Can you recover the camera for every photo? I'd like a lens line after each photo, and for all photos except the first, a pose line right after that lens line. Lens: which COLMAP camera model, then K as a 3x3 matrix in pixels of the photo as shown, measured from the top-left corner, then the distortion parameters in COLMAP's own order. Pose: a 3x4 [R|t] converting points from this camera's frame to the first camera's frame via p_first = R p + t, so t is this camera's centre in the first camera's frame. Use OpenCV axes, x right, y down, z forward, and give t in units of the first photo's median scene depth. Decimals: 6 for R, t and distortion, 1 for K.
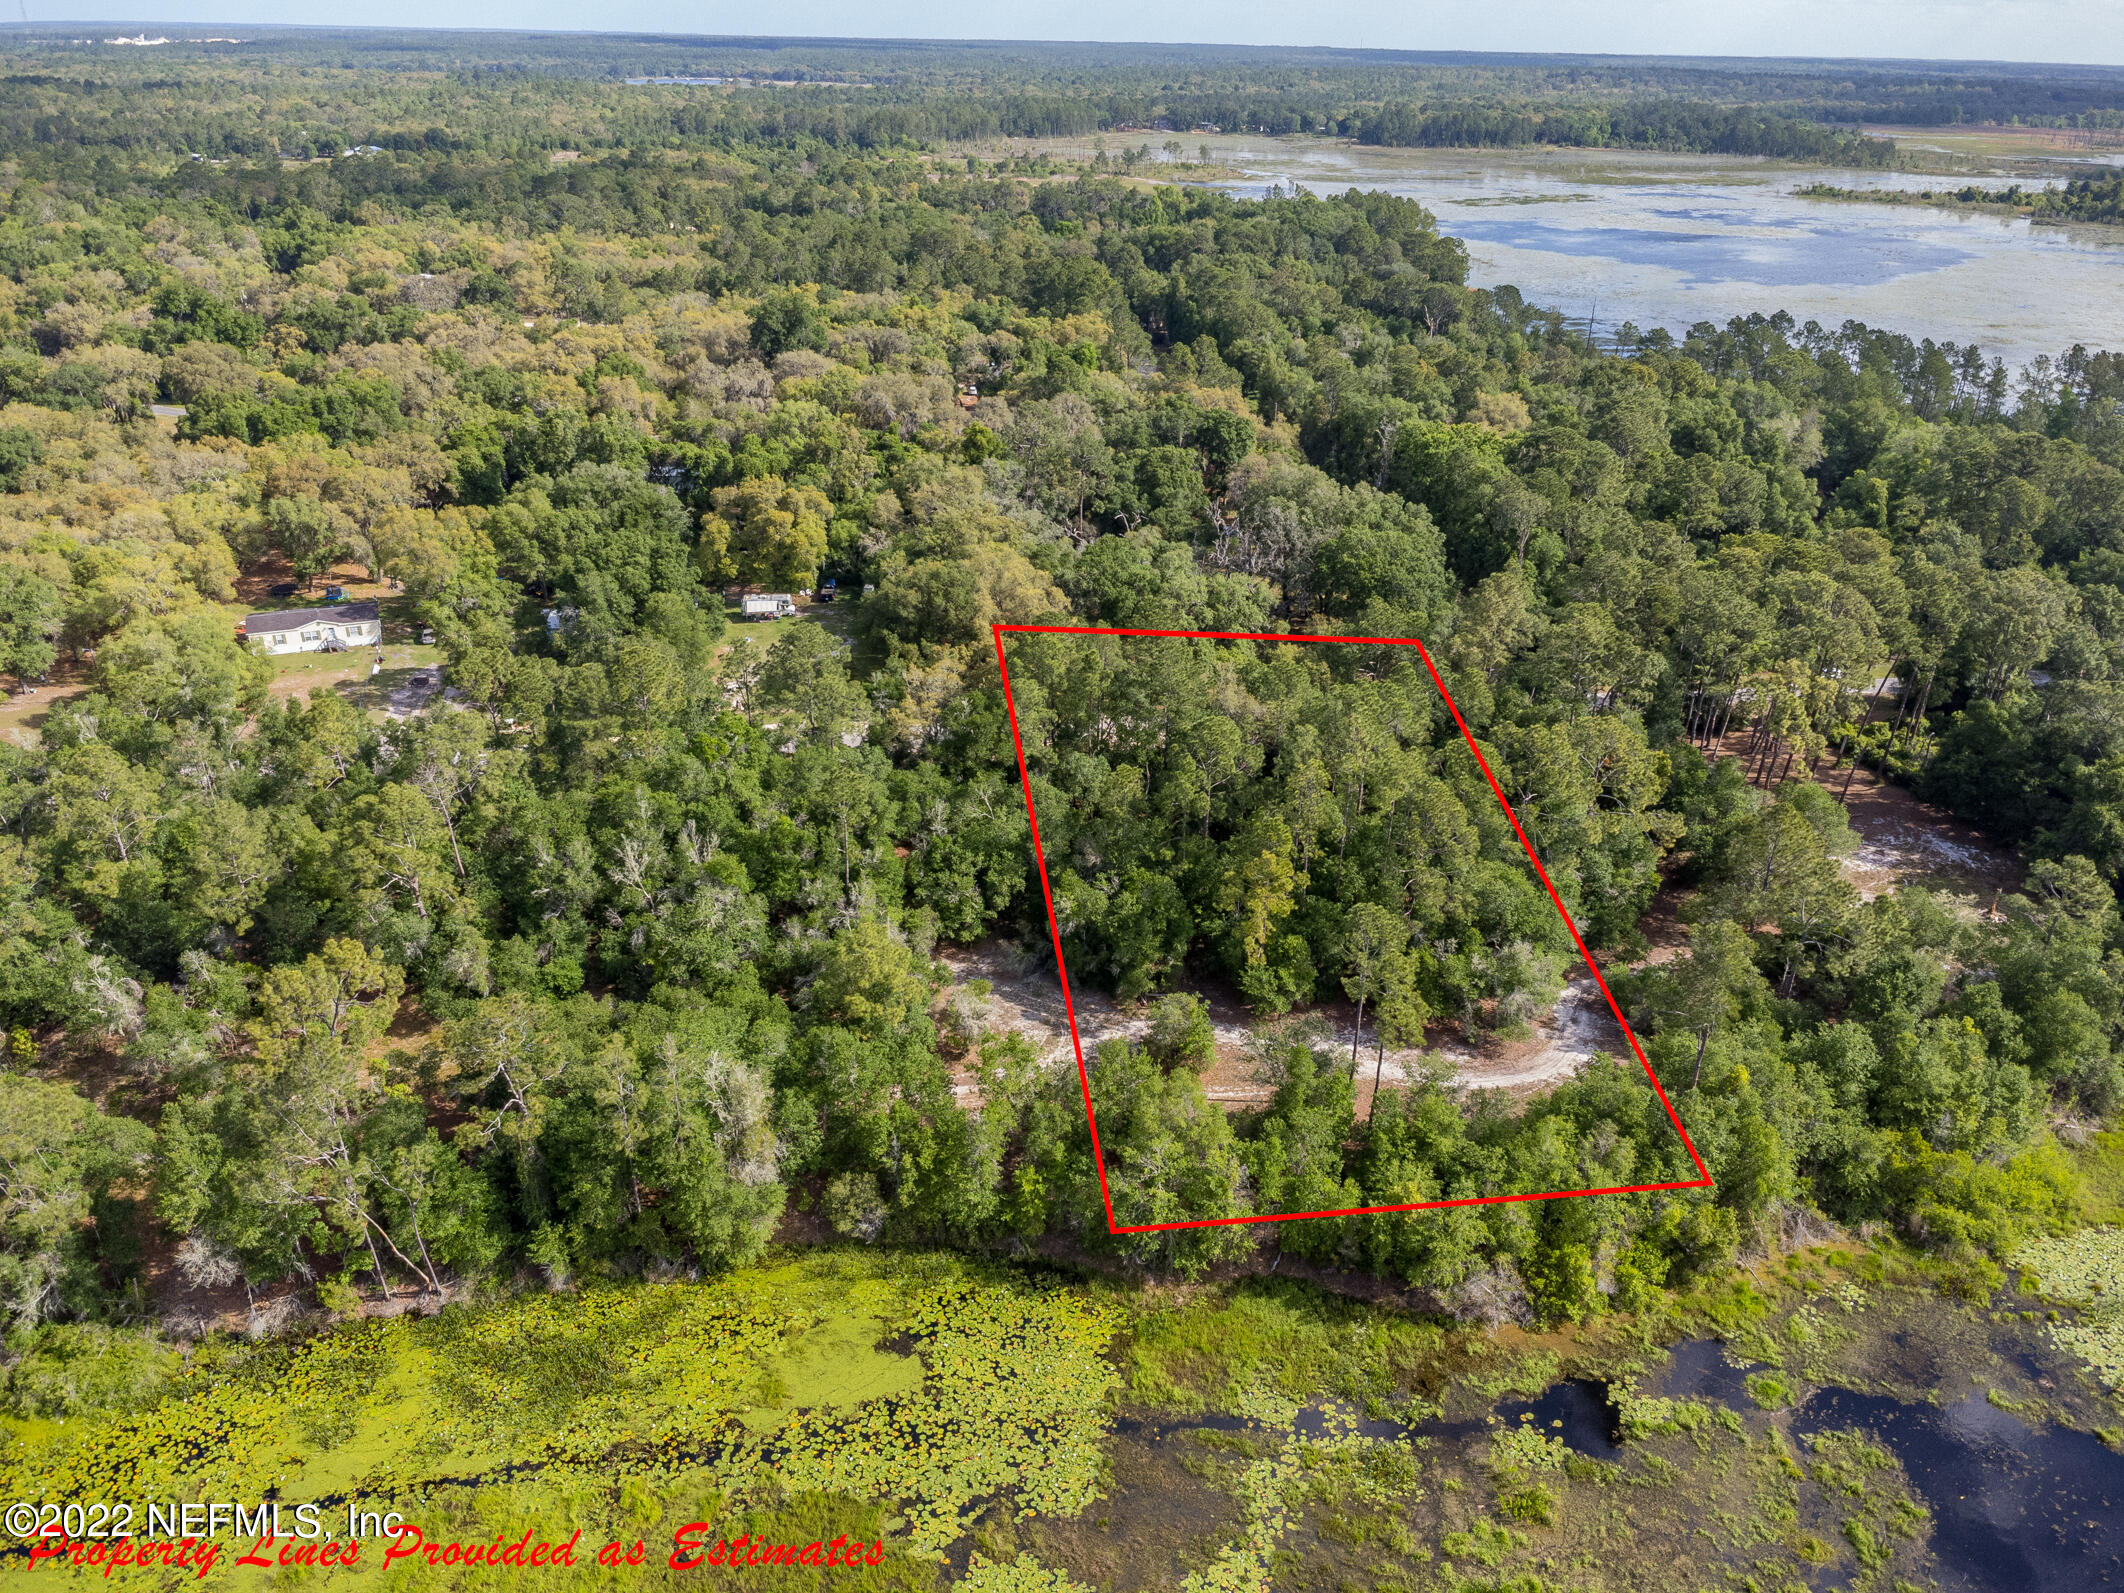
lens RADIAL K [[1540.6, 0, 1062.0], [0, 1540.6, 796.5], [0, 0, 1]] dist [0.014099, -0.016324]
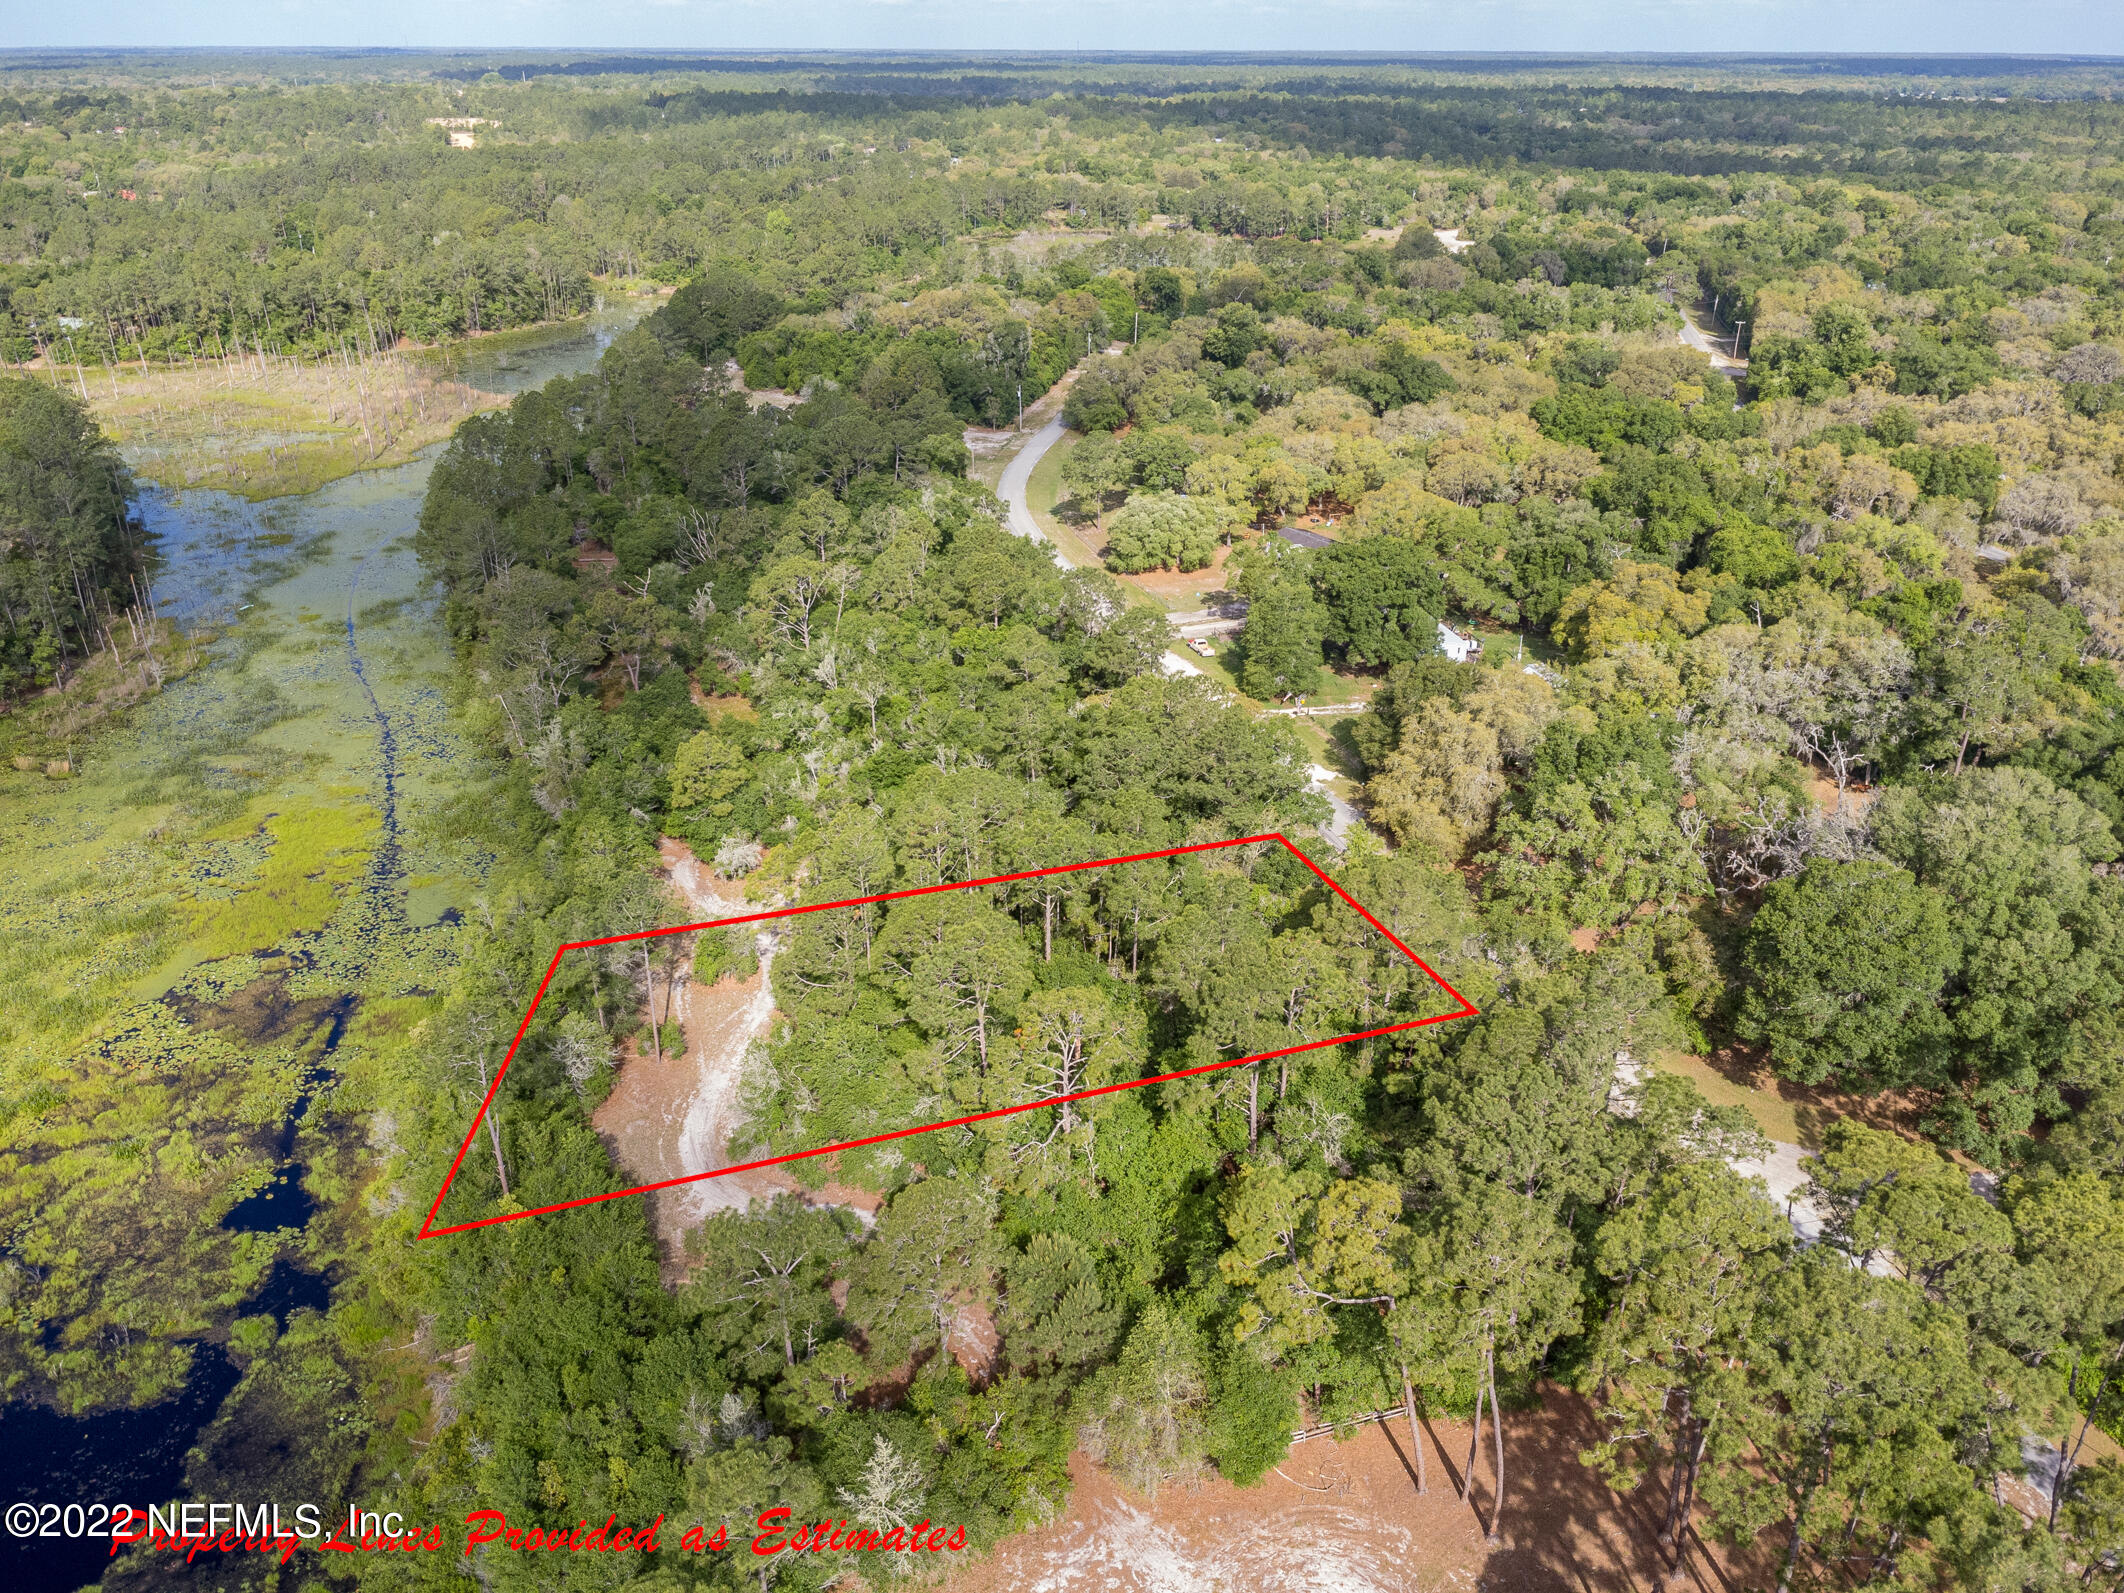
lens RADIAL K [[1552.1, 0, 1063.6], [0, 1552.1, 776.6], [0, 0, 1]] dist [0.012599, -0.014338]
pose [[0.168641, 0.405524, -0.898393, 0.628773], [-0.437489, 0.847545, 0.300449, -0.231990], [0.883269, 0.342369, 0.320343, 0.473151]]
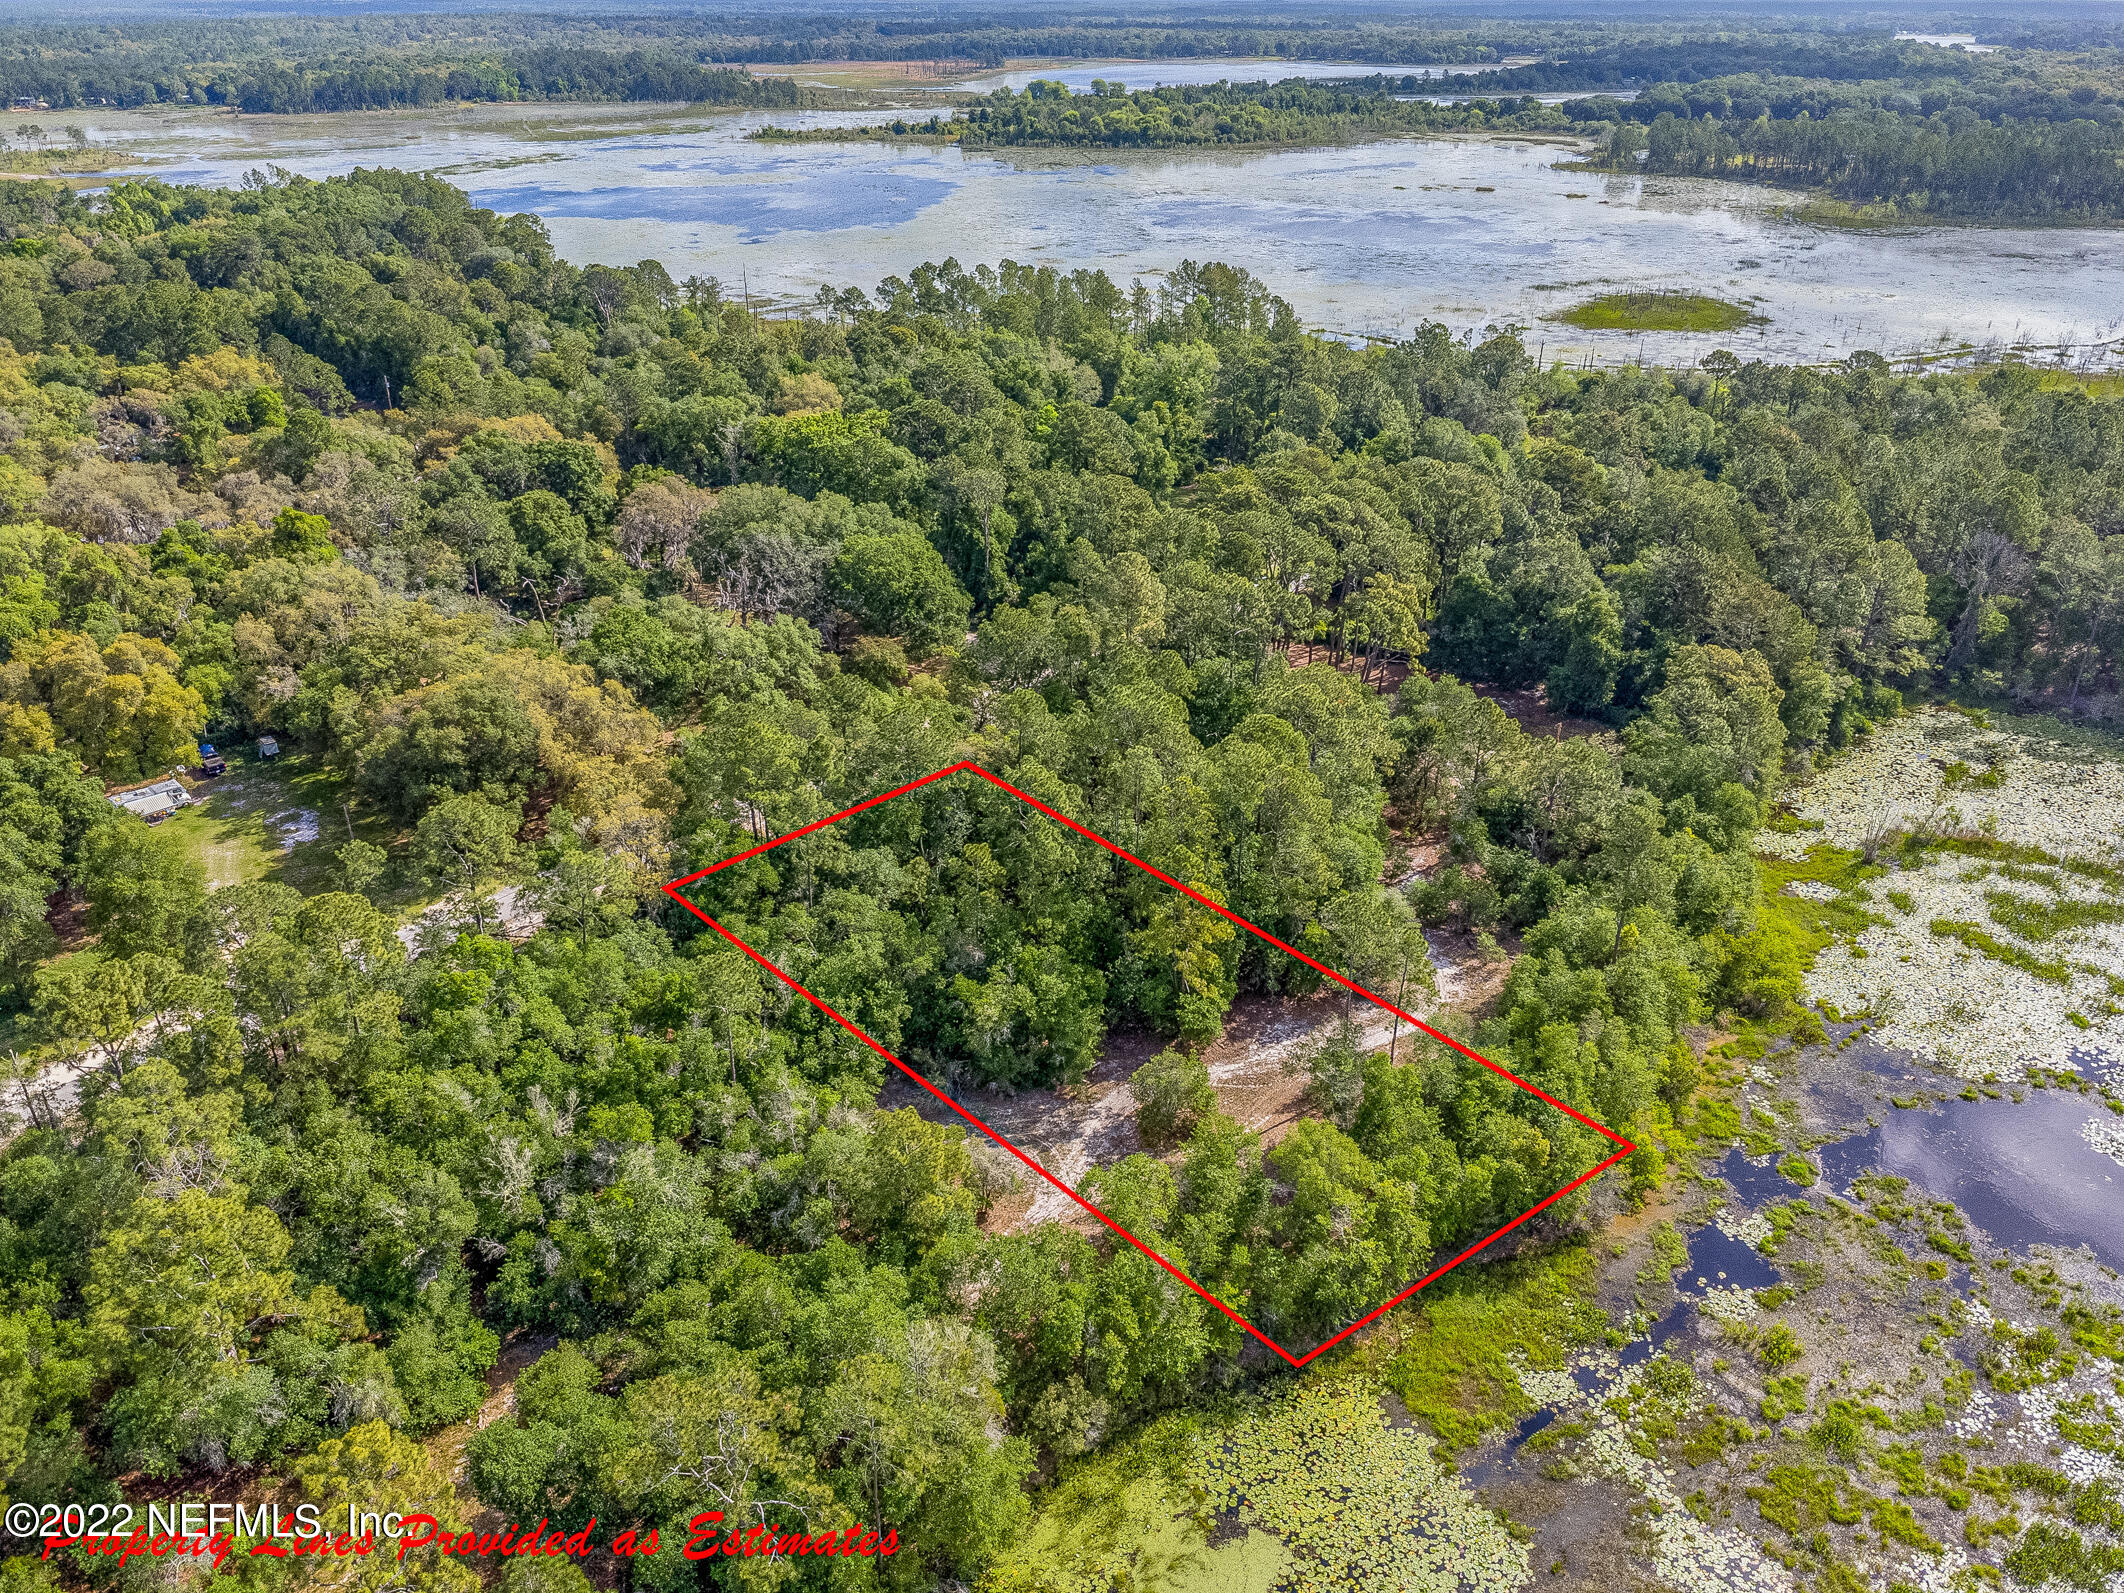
lens RADIAL K [[1621.8, 0, 1062.0], [0, 1621.8, 796.5], [0, 0, 1]] dist [0.014016, -0.016100]
pose [[0.791613, -0.287147, 0.539348, -0.268041], [0.282263, 0.954720, 0.094006, -0.076963], [-0.541920, 0.077822, 0.836819, 0.111874]]
